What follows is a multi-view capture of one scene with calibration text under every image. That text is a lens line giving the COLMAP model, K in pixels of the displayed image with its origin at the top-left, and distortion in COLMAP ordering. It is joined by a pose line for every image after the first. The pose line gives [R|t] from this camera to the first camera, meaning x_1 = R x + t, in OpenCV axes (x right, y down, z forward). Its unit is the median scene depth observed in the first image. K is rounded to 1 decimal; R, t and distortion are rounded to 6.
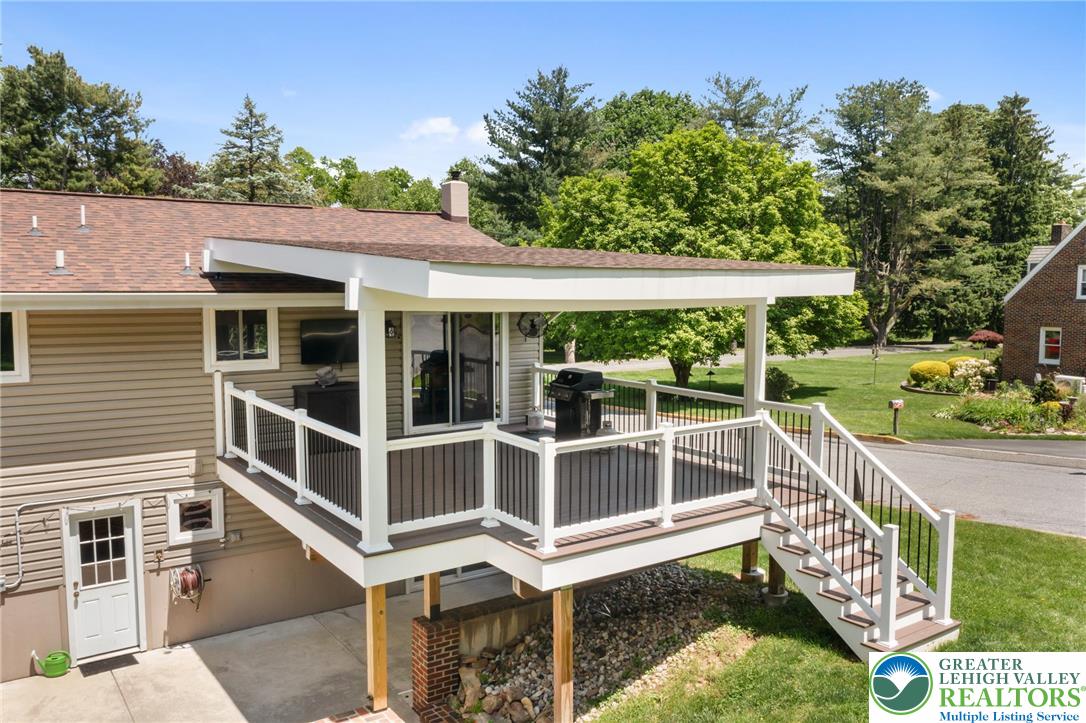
lens RADIAL K [[862.6, 0, 550.2], [0, 862.6, 363.4], [0, 0, 1]] dist [0.005776, 0.005684]
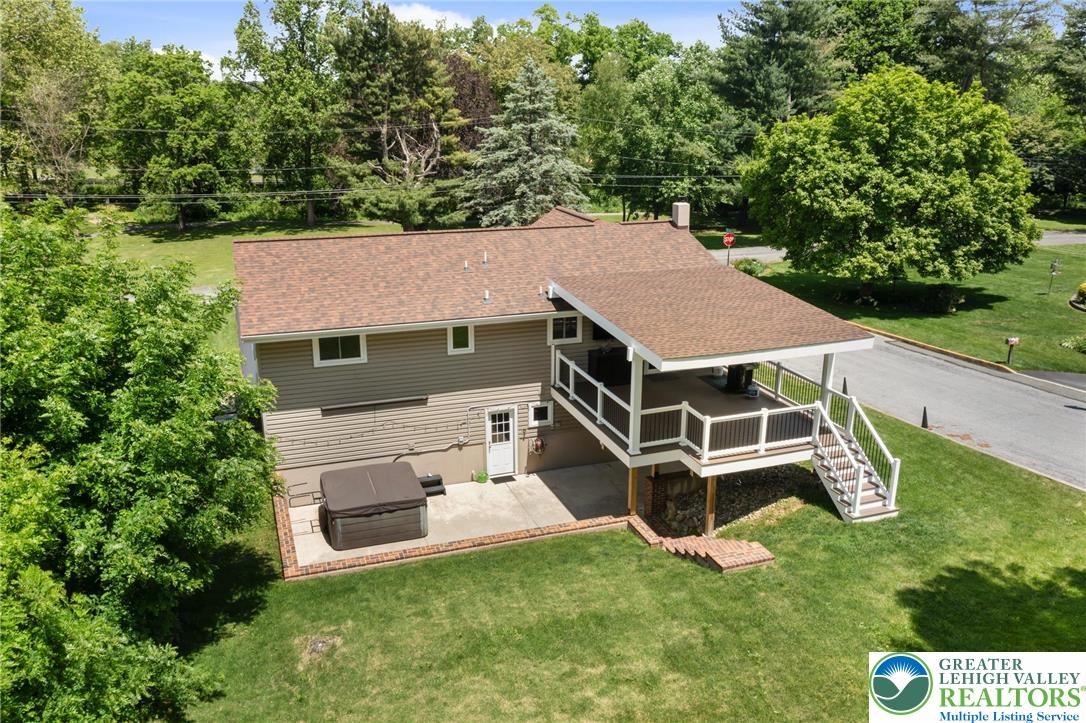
lens RADIAL K [[862.6, 0, 550.2], [0, 862.6, 363.4], [0, 0, 1]] dist [0.005776, 0.005684]
pose [[0.966006, 0.074454, -0.247565, 0.106112], [-0.023345, 0.978841, 0.203288, -0.361474], [0.257463, -0.190598, 0.947304, -0.915377]]
